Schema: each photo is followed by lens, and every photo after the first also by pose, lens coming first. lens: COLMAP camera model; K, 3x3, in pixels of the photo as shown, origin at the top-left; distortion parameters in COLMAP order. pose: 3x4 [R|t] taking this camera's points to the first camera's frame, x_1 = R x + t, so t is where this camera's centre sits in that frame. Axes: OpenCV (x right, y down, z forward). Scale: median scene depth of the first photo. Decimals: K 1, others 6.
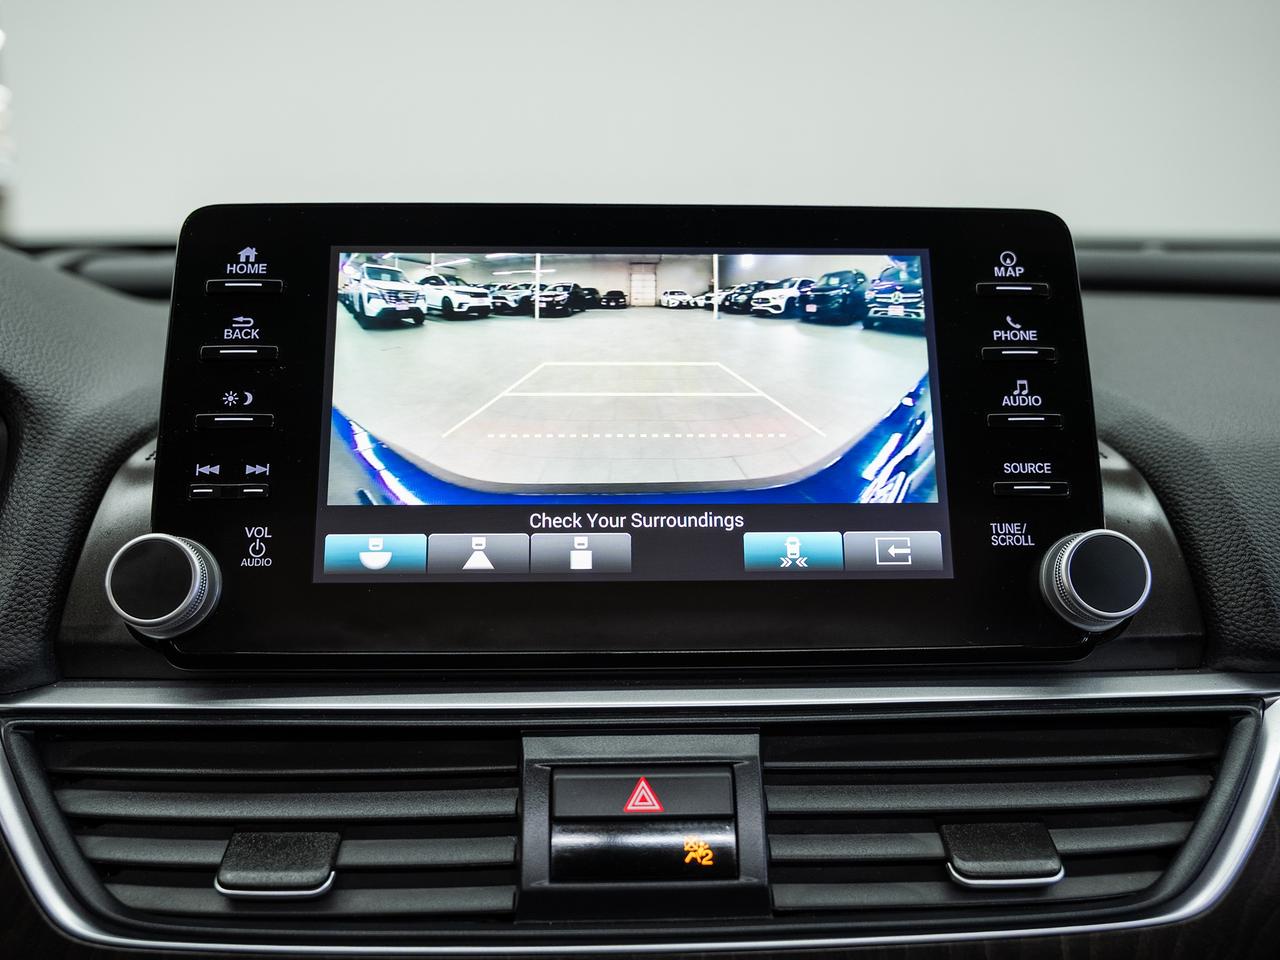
lens RADIAL K [[1107.2, 0, 640.0], [0, 1107.2, 480.0], [0, 0, 1]] dist [-0.003606, 0.000963]
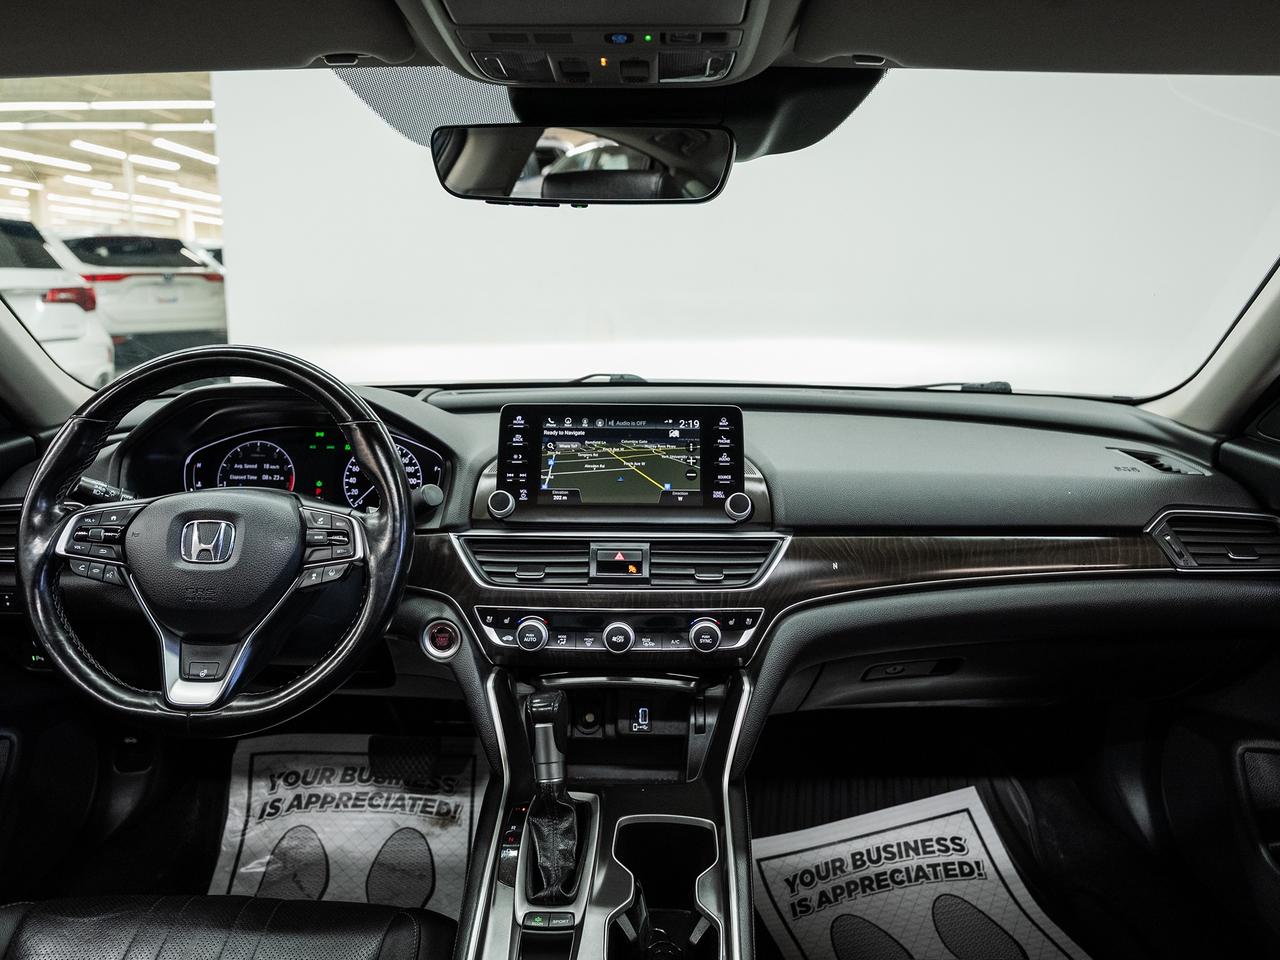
lens RADIAL K [[1010.5, 0, 640.0], [0, 1010.5, 480.0], [0, 0, 1]] dist [-0.005937, 0.001266]
pose [[0.998664, 0.011565, -0.050359, 0.242664], [-0.011908, 0.999908, -0.006499, 0.025580], [0.050279, 0.007090, 0.998710, -2.514679]]
